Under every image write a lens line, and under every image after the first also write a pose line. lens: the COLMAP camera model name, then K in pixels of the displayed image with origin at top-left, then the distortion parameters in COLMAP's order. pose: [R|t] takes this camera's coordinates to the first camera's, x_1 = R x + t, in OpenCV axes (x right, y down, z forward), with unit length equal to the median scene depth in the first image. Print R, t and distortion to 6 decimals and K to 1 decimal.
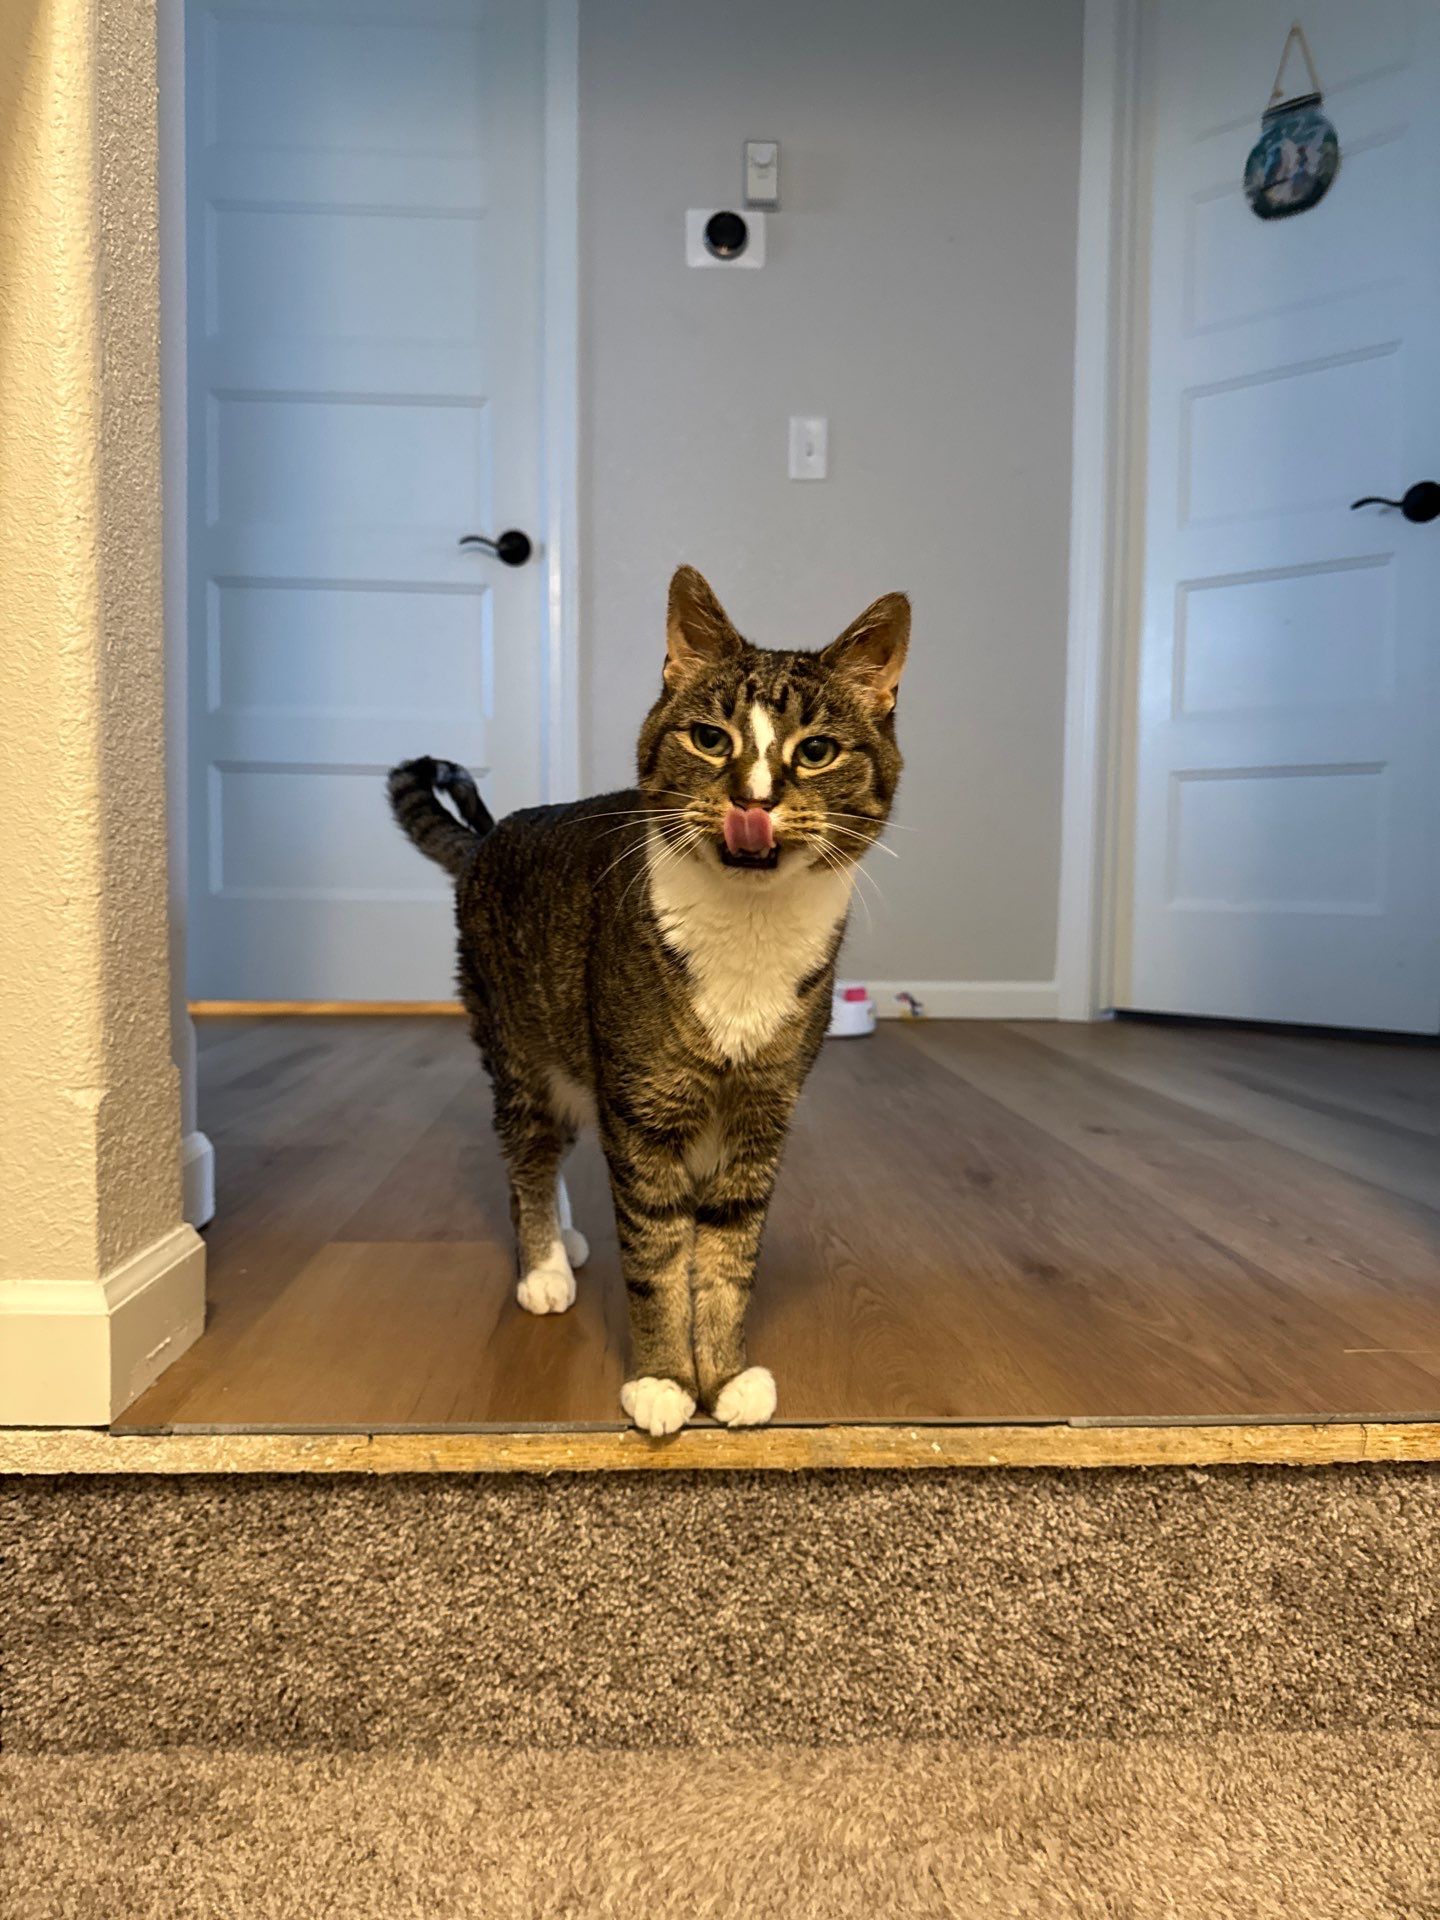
lens RADIAL K [[1419.5, 0, 720.0], [0, 1419.5, 960.0], [0, 0, 1]] dist [0.004208, -0.002031]
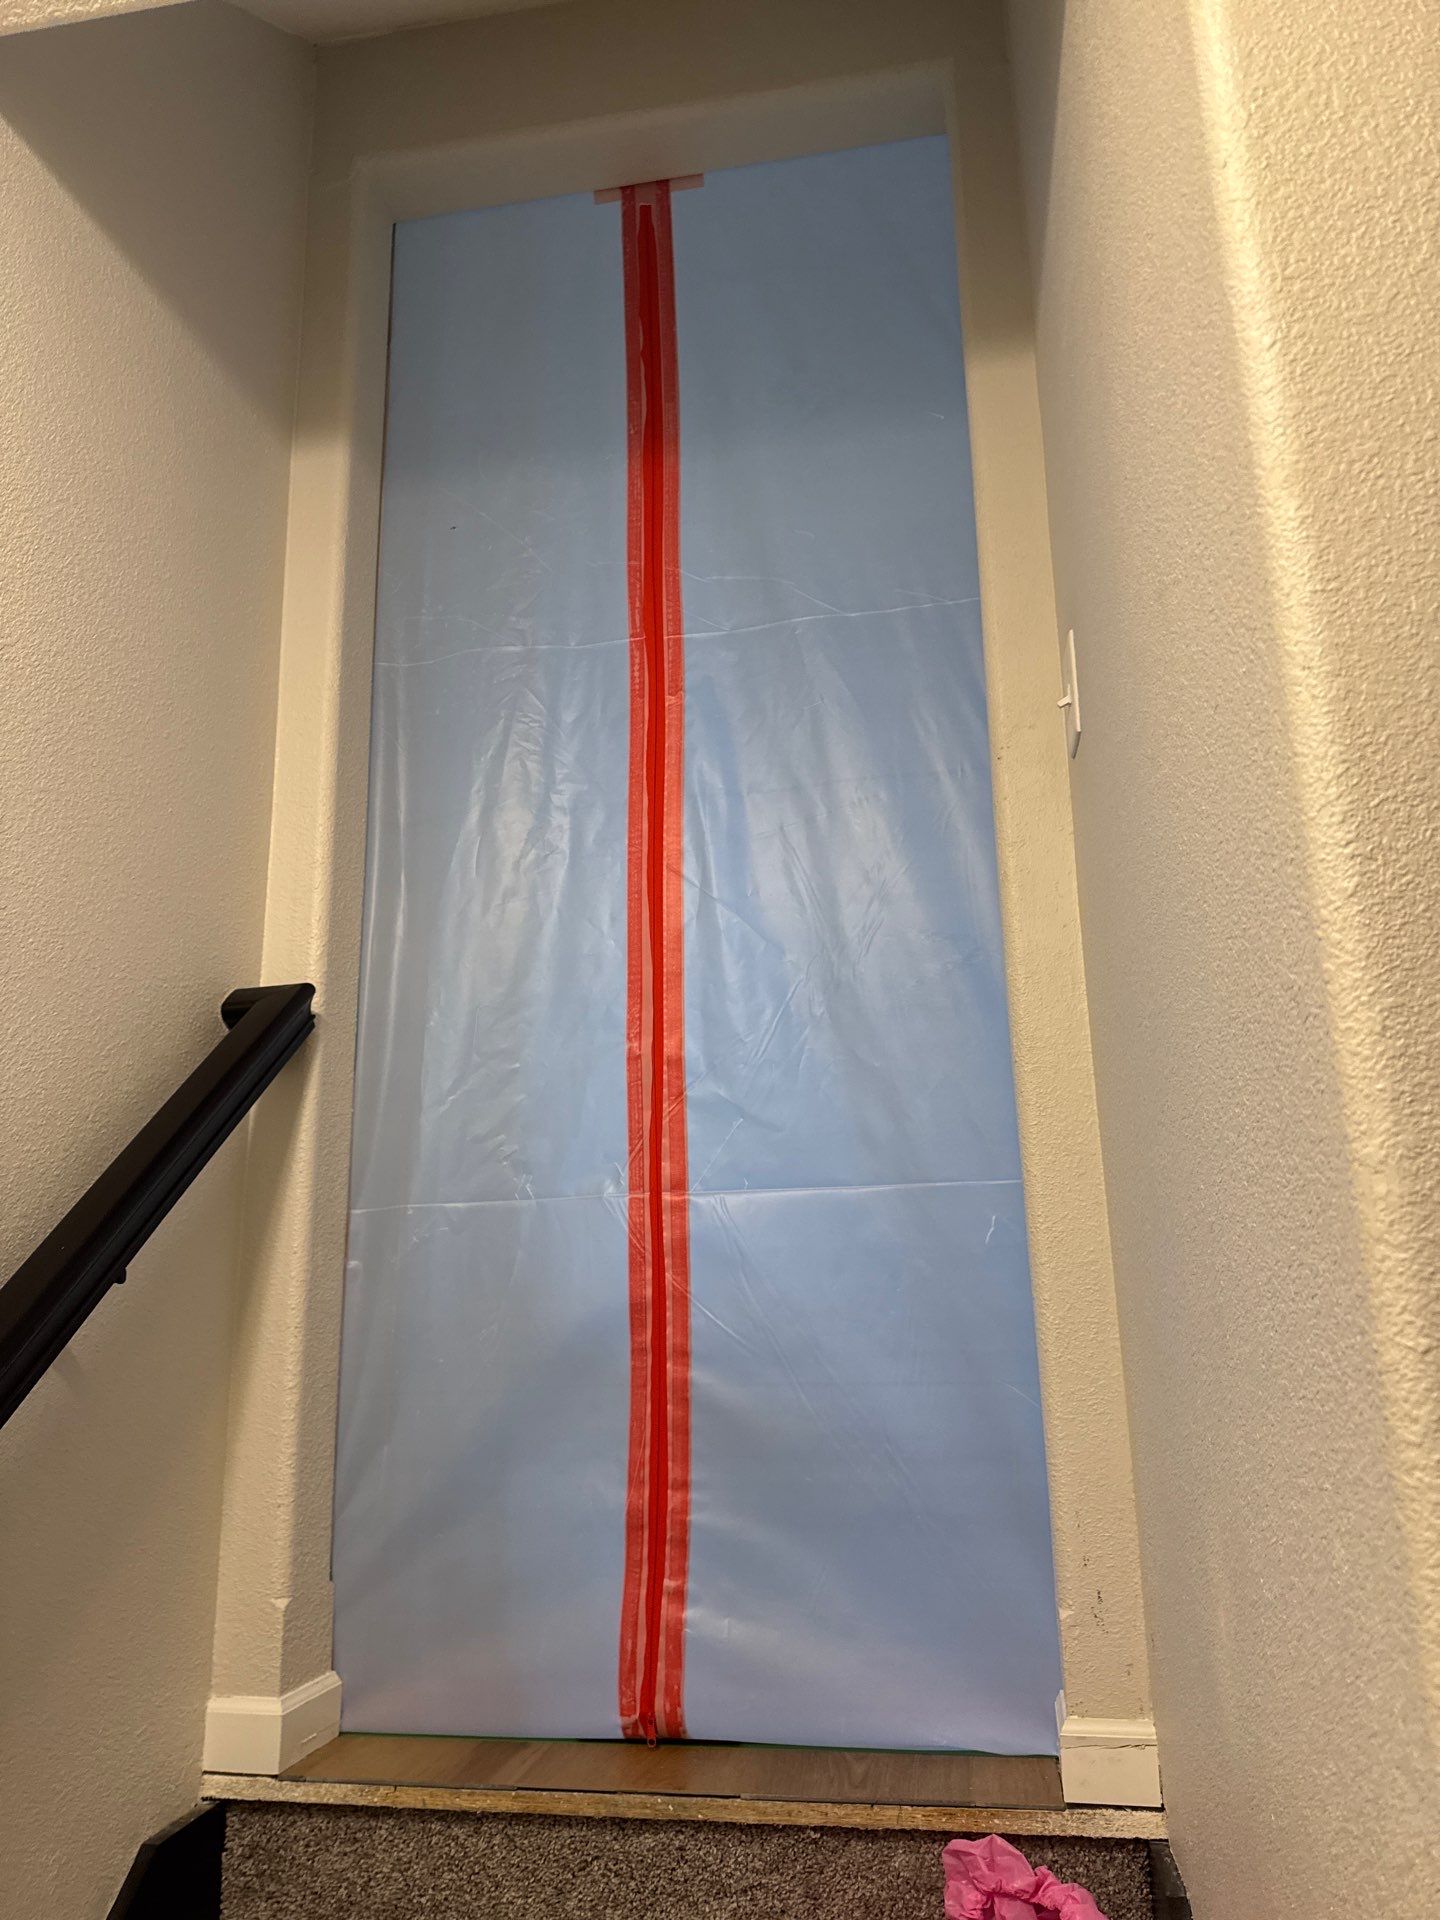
lens RADIAL K [[1419.5, 0, 720.0], [0, 1419.5, 960.0], [0, 0, 1]] dist [0.004208, -0.002031]
pose [[0.974173, -0.079373, -0.211391, 0.707244], [0.012673, 0.953925, -0.299778, -0.170968], [0.225446, 0.289357, 0.930294, -1.091197]]
